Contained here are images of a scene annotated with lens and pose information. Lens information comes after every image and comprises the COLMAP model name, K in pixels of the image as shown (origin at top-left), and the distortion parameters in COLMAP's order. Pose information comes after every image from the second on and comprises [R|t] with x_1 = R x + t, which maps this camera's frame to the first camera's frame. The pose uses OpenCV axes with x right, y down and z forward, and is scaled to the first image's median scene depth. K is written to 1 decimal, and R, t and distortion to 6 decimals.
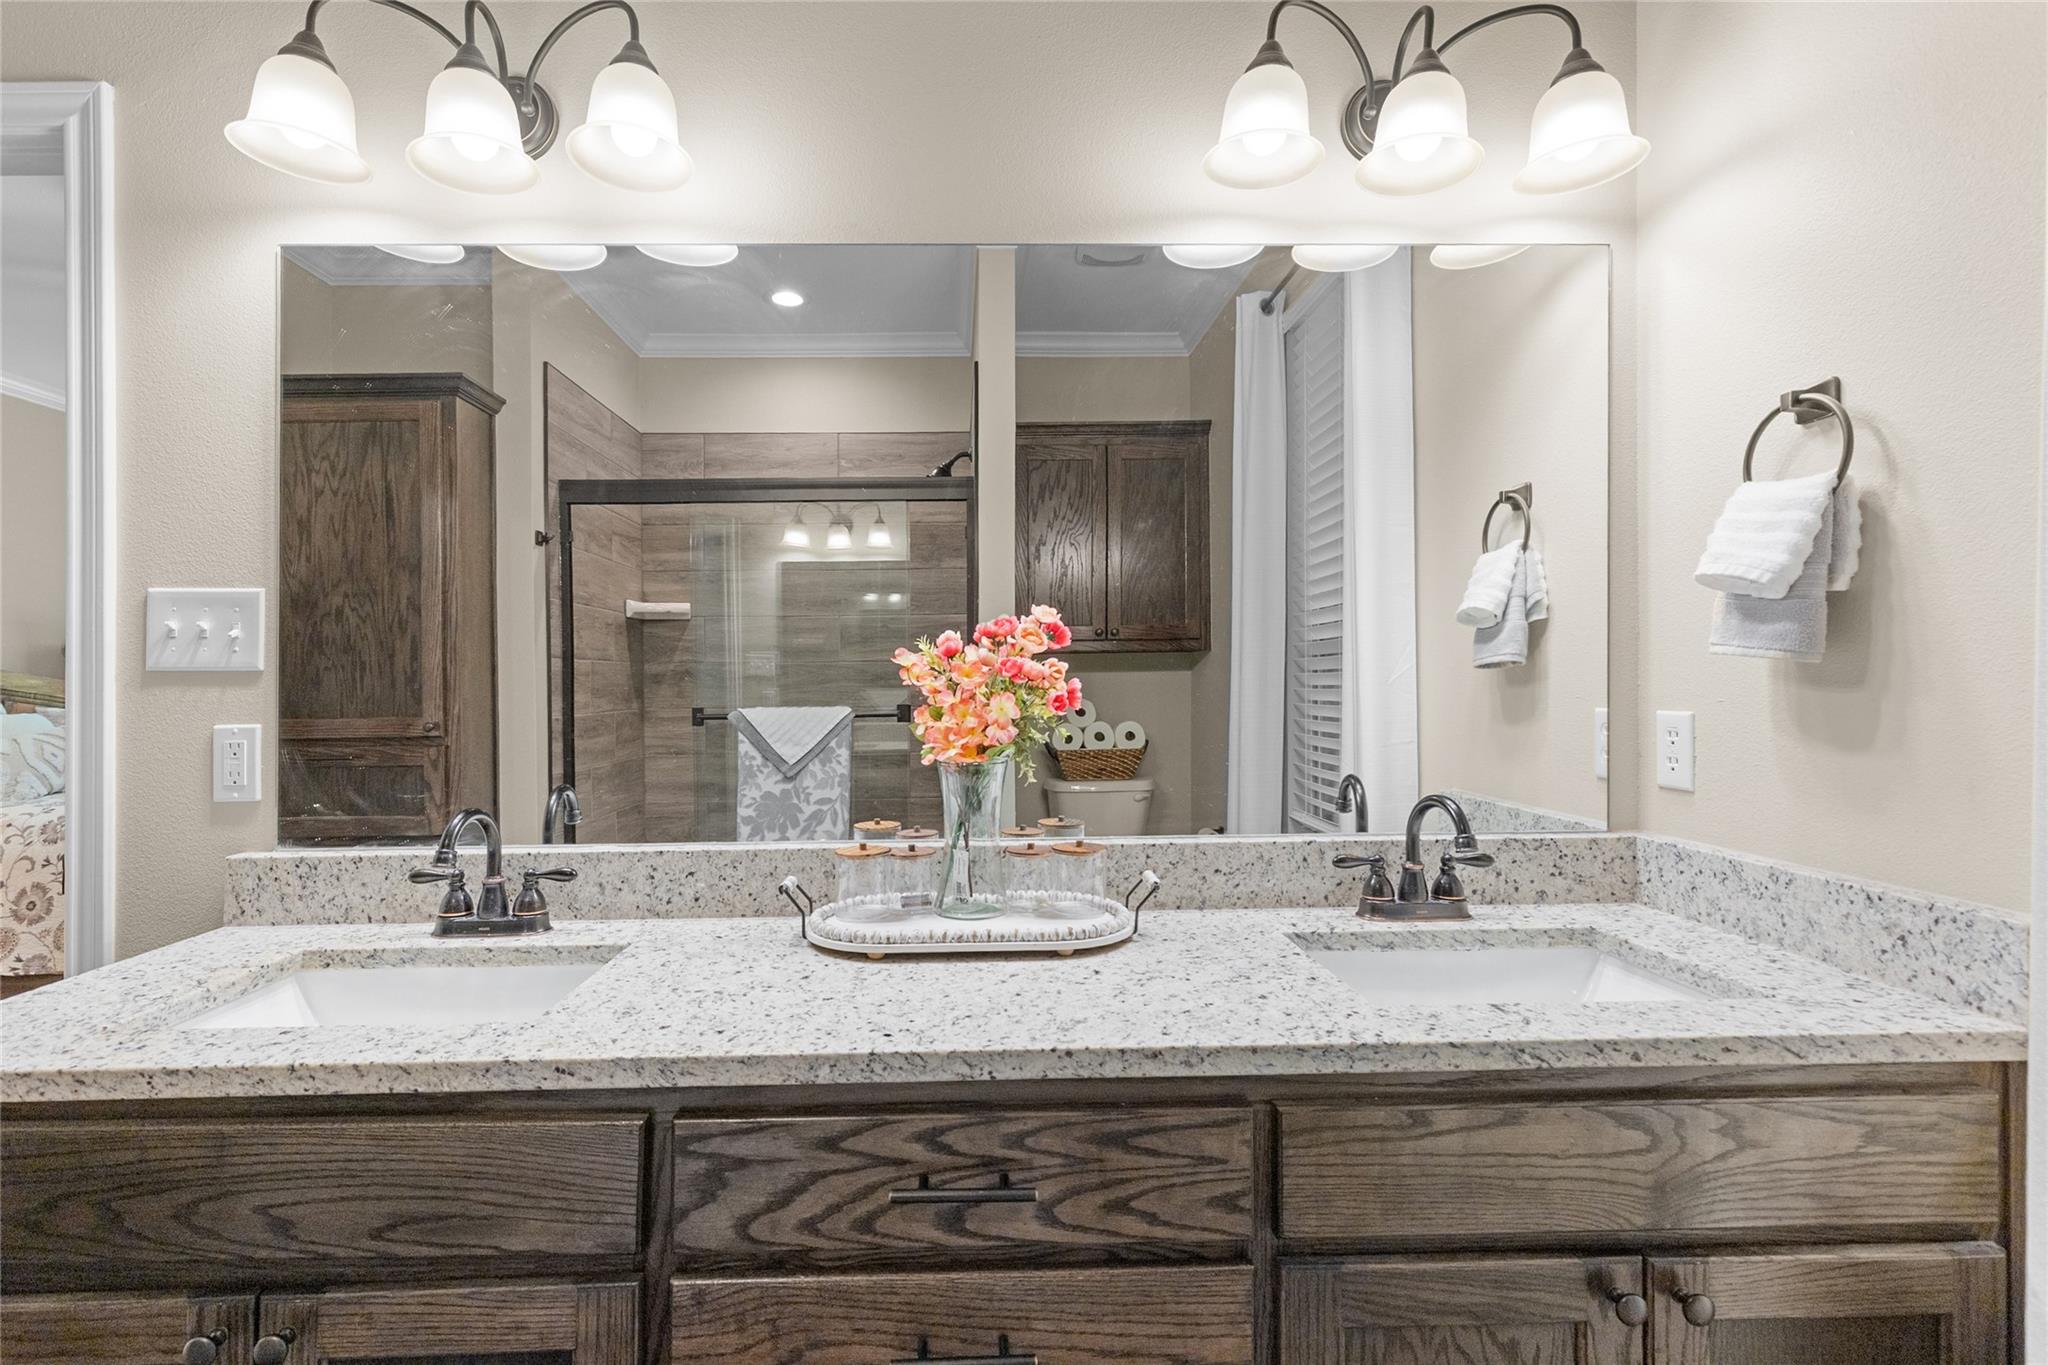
lens RADIAL K [[922.9, 0, 1020.8], [0, 922.9, 679.5], [0, 0, 1]] dist [0.007758, -0.002364]
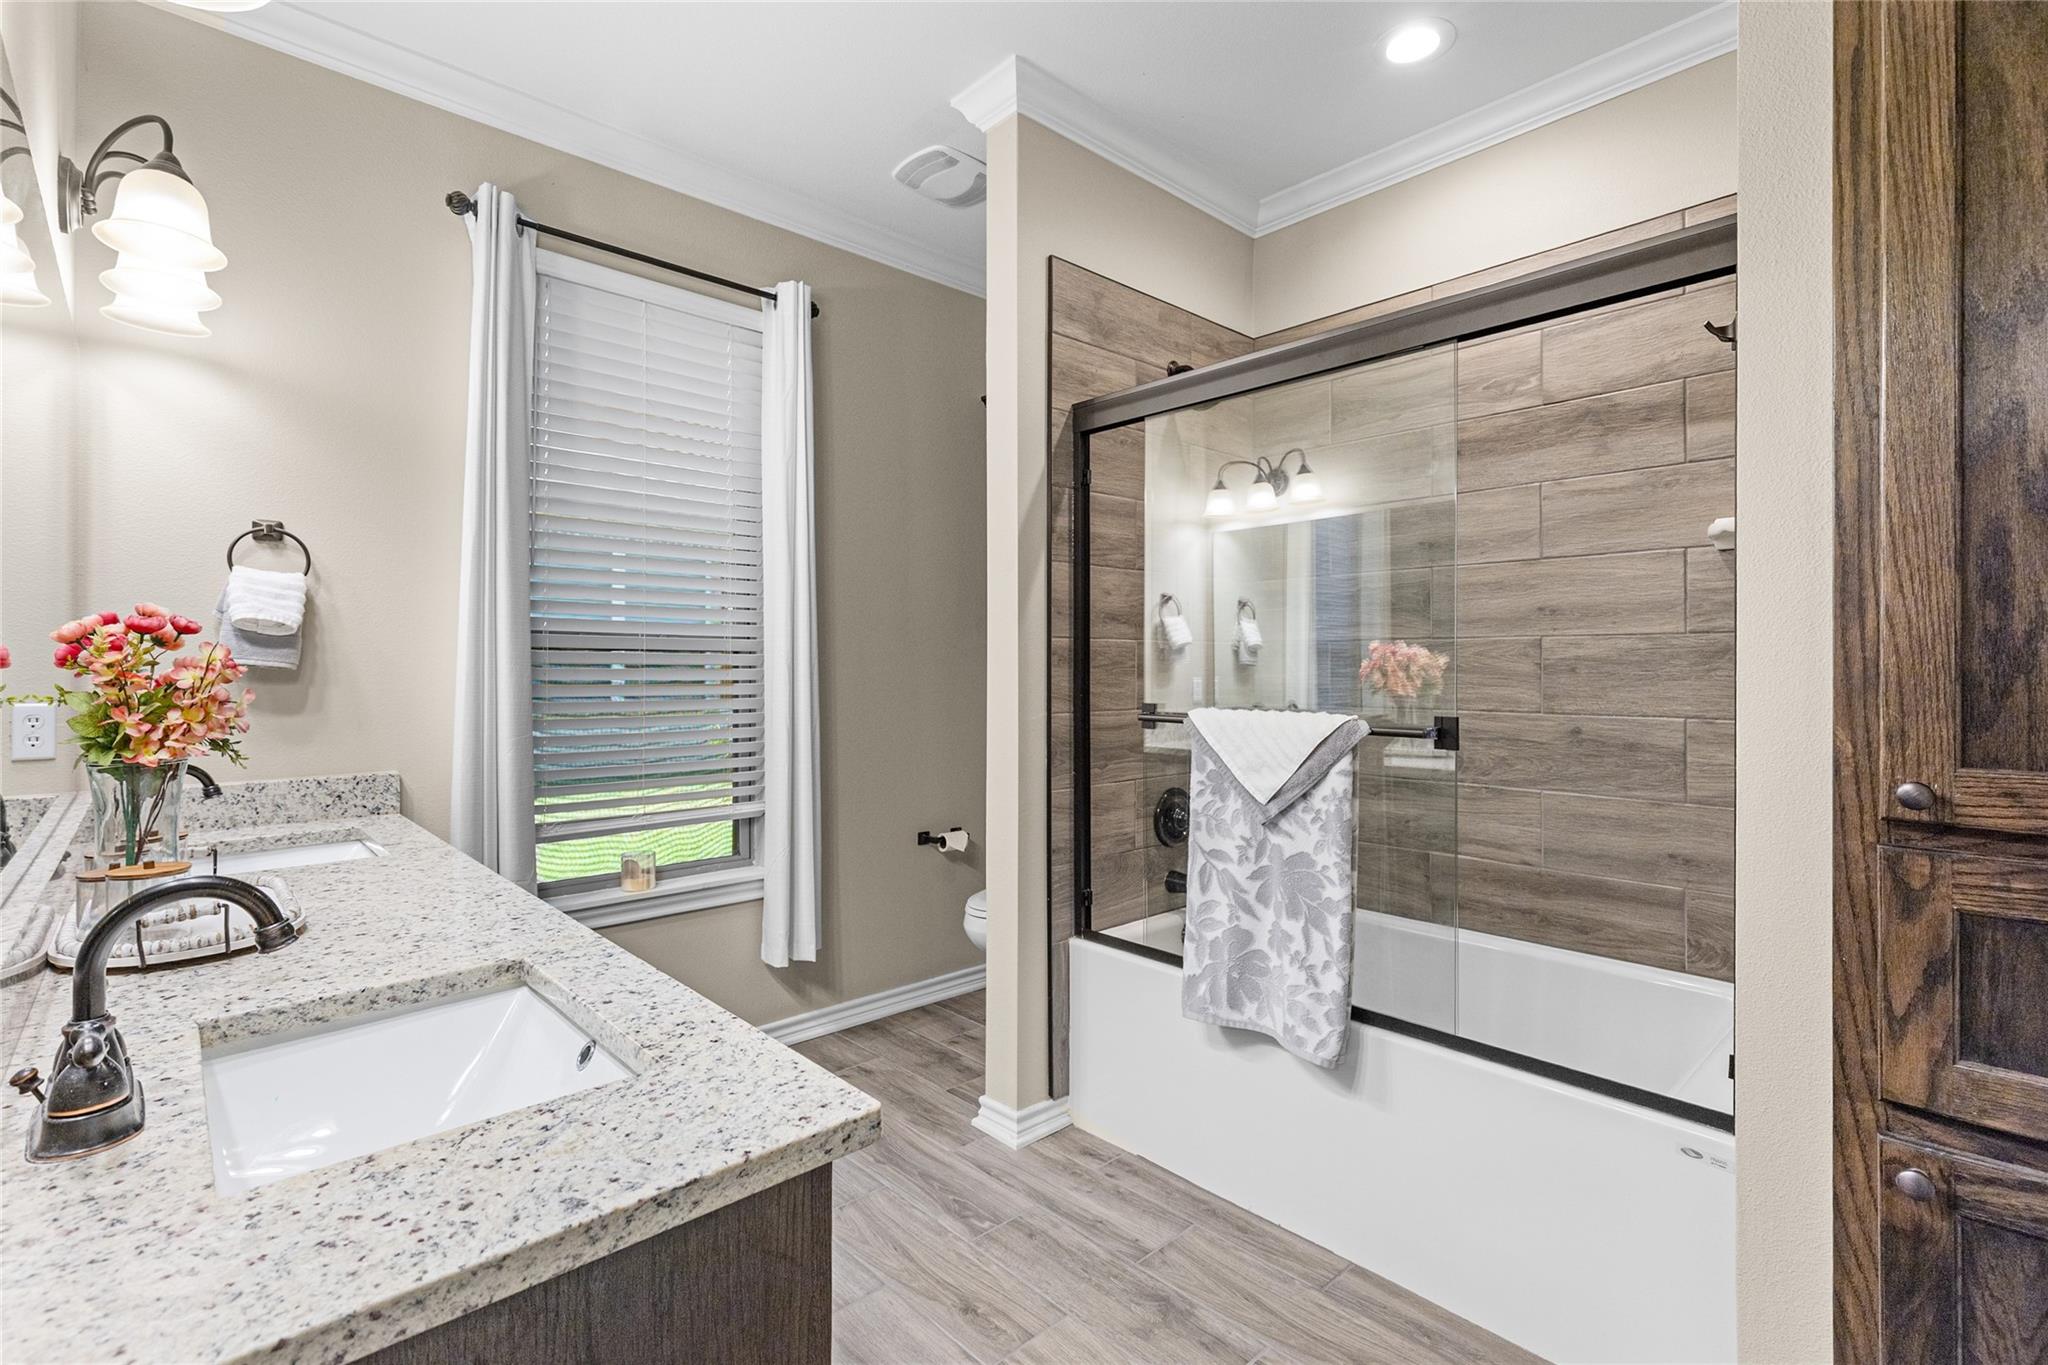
lens RADIAL K [[922.9, 0, 1028.2], [0, 922.9, 675.2], [0, 0, 1]] dist [0.007758, -0.002364]
pose [[-0.670054, 0.007821, 0.742271, -1.735699], [0.002226, 0.999961, -0.008527, 0.014621], [-0.742309, -0.004062, -0.670046, 1.235044]]
